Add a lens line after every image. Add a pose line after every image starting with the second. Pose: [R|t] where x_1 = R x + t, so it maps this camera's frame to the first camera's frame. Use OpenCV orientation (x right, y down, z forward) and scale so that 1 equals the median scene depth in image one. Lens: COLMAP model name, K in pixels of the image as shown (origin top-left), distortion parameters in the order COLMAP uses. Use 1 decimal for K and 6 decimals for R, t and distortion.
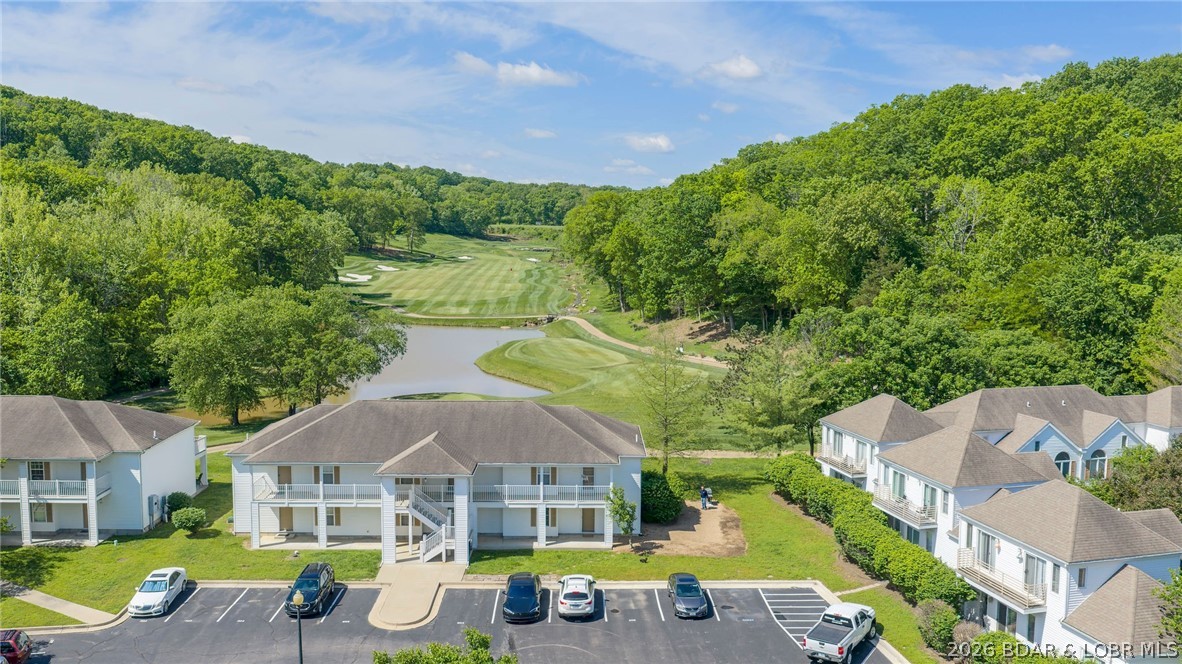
lens RADIAL K [[982.5, 0, 591.0], [0, 982.5, 332.0], [0, 0, 1]] dist [0.008172, -0.003618]
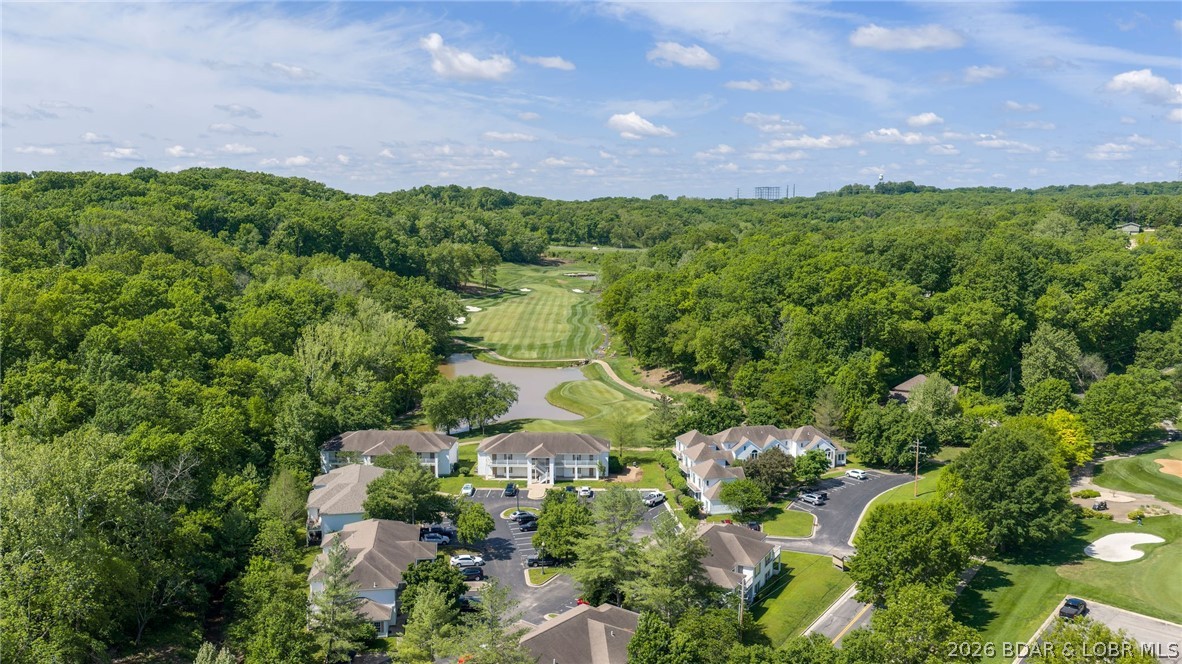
lens RADIAL K [[982.5, 0, 591.0], [0, 982.5, 332.0], [0, 0, 1]] dist [0.008172, -0.003618]
pose [[0.998852, -0.002890, -0.047807, 0.094444], [0.003824, 0.999804, 0.019446, -0.201266], [0.047741, -0.019606, 0.998667, -1.357027]]
